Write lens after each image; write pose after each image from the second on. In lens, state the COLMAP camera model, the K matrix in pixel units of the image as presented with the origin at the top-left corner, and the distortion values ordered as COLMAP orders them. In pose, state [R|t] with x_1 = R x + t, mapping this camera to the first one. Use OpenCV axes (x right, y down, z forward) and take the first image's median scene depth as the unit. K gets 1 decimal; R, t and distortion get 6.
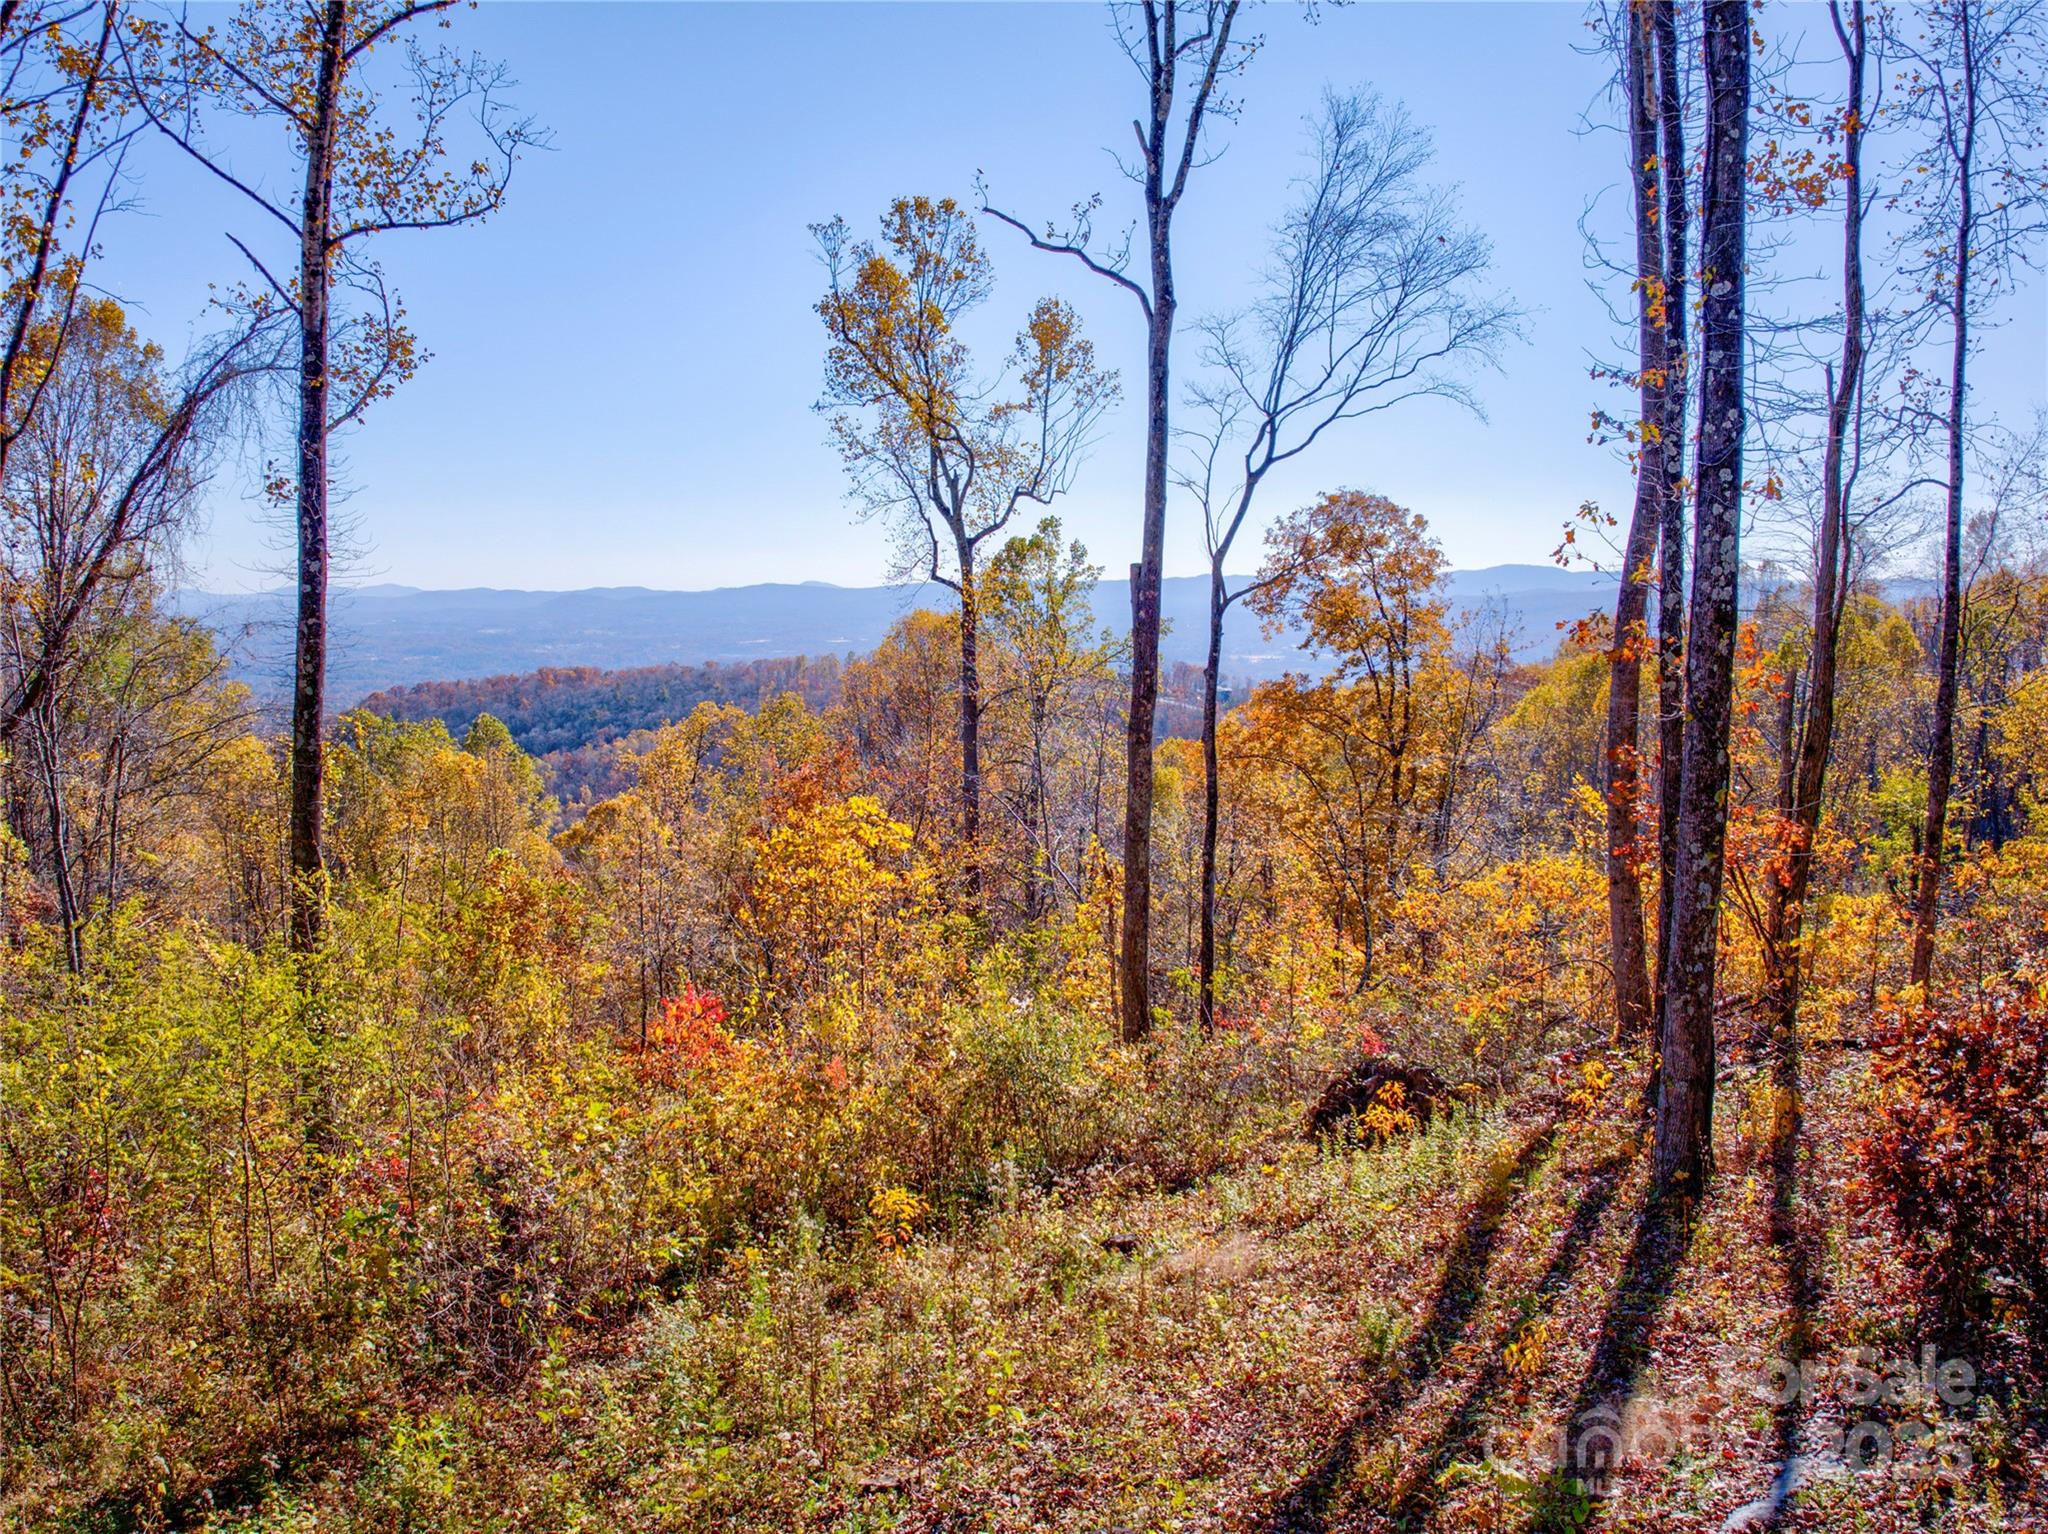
lens RADIAL K [[1576.2, 0, 1036.6], [0, 1576.2, 722.3], [0, 0, 1]] dist [-0.099544, -0.020407]
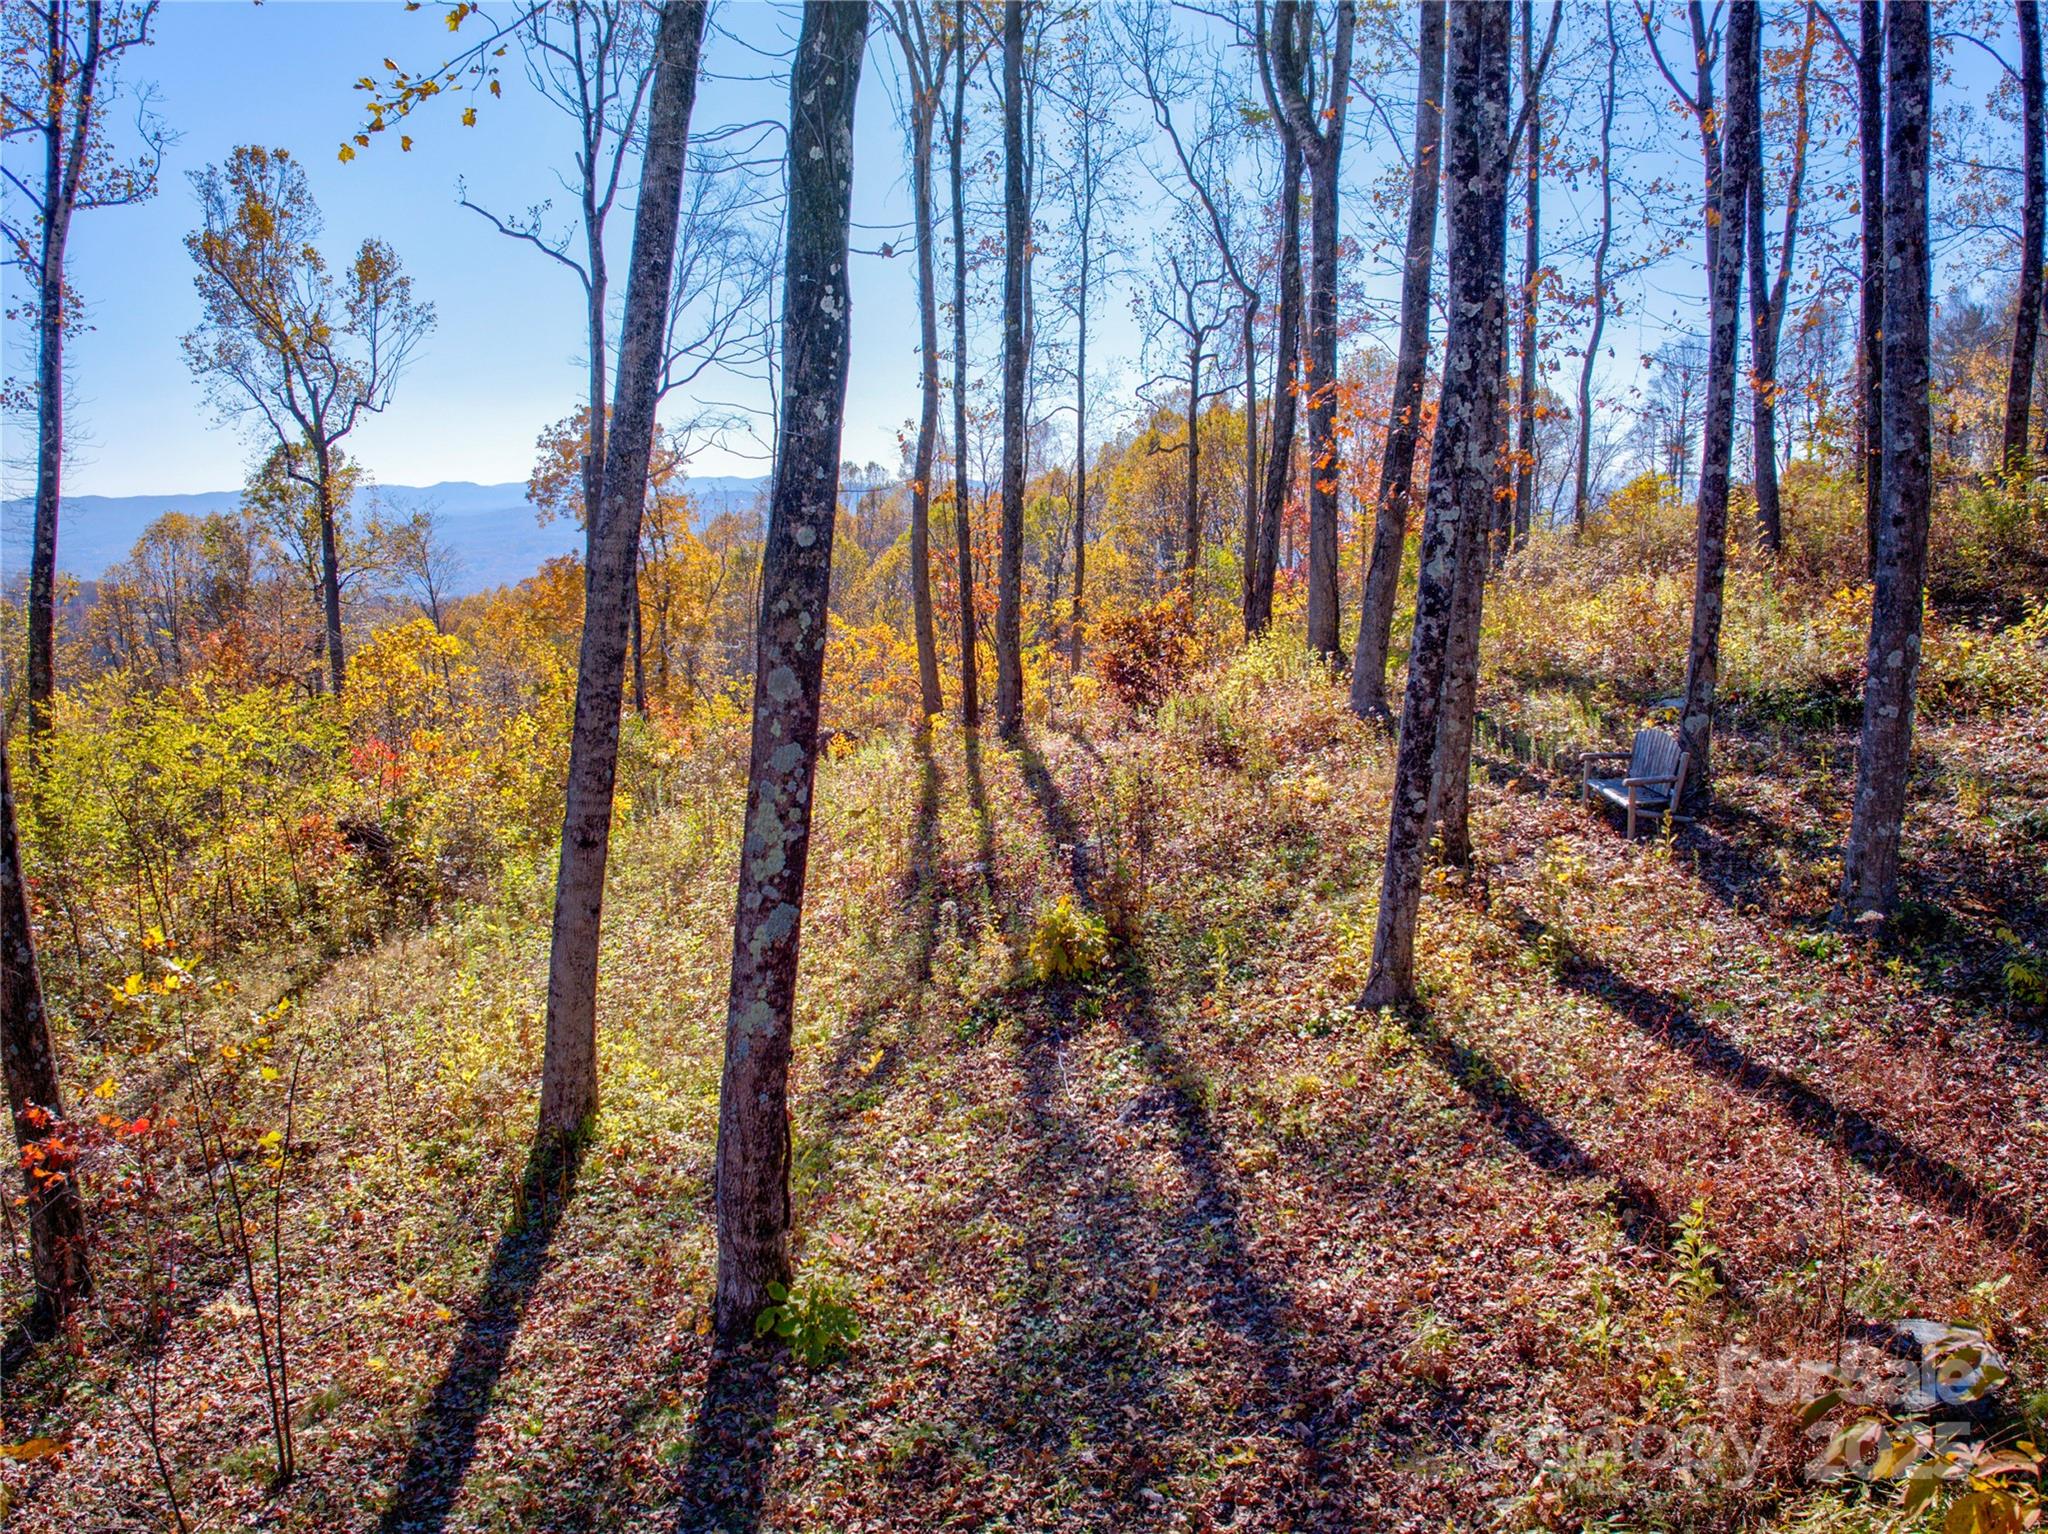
lens RADIAL K [[1576.2, 0, 1032.6], [0, 1576.2, 725.0], [0, 0, 1]] dist [-0.099544, -0.020407]
pose [[0.845787, -0.079944, 0.527497, -0.360361], [0.048254, 0.996120, 0.073594, 0.060981], [-0.531334, -0.036791, 0.846363, -0.451550]]
